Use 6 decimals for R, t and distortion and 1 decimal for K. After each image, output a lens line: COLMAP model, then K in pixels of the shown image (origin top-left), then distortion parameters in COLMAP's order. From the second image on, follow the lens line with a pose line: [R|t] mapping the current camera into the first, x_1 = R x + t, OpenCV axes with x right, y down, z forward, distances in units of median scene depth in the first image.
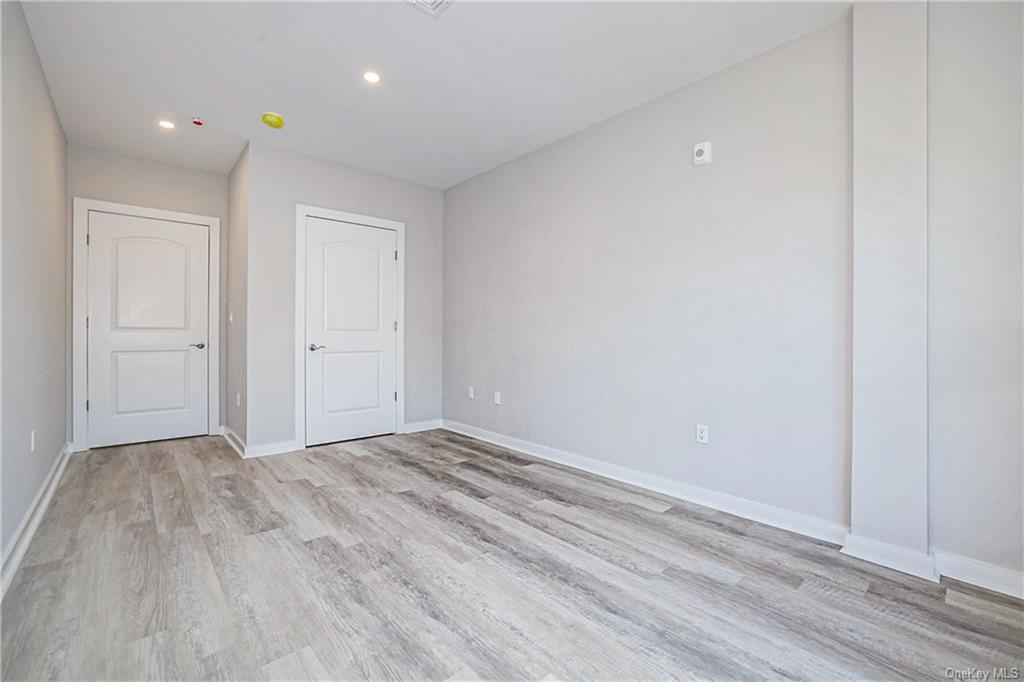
lens RADIAL K [[447.9, 0, 511.6], [0, 447.9, 335.6], [0, 0, 1]] dist [-0.037734, 0.012338]
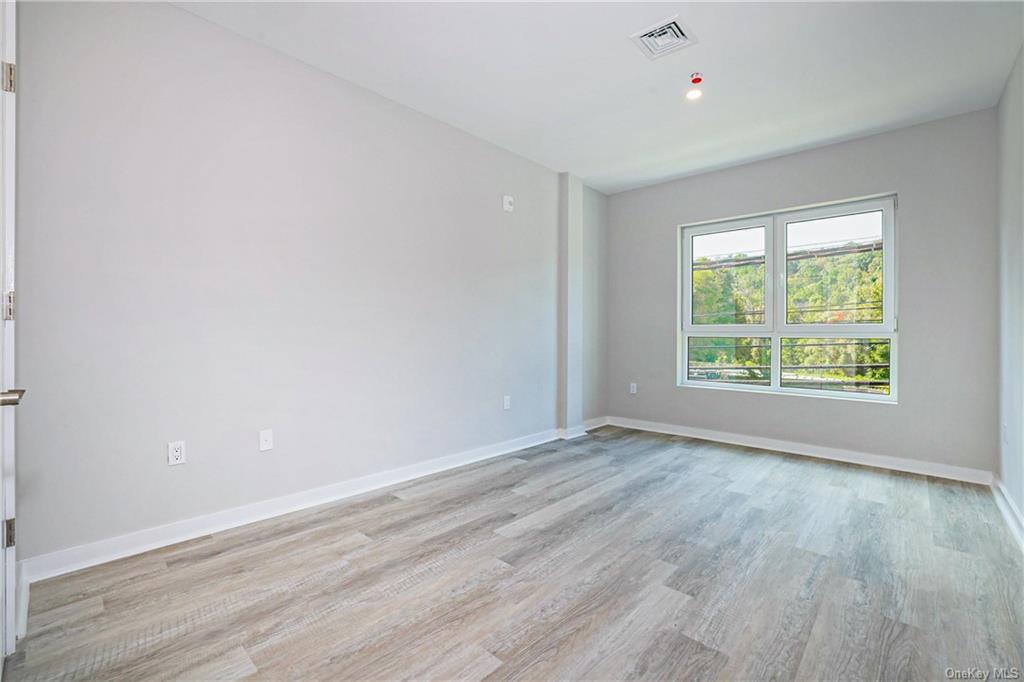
lens RADIAL K [[447.9, 0, 511.6], [0, 447.9, 335.6], [0, 0, 1]] dist [-0.037734, 0.012338]
pose [[-0.114332, -0.008185, 0.993409, -1.028740], [-0.006528, 0.999951, 0.007488, -0.003478], [-0.993421, -0.005629, -0.114380, 1.202055]]
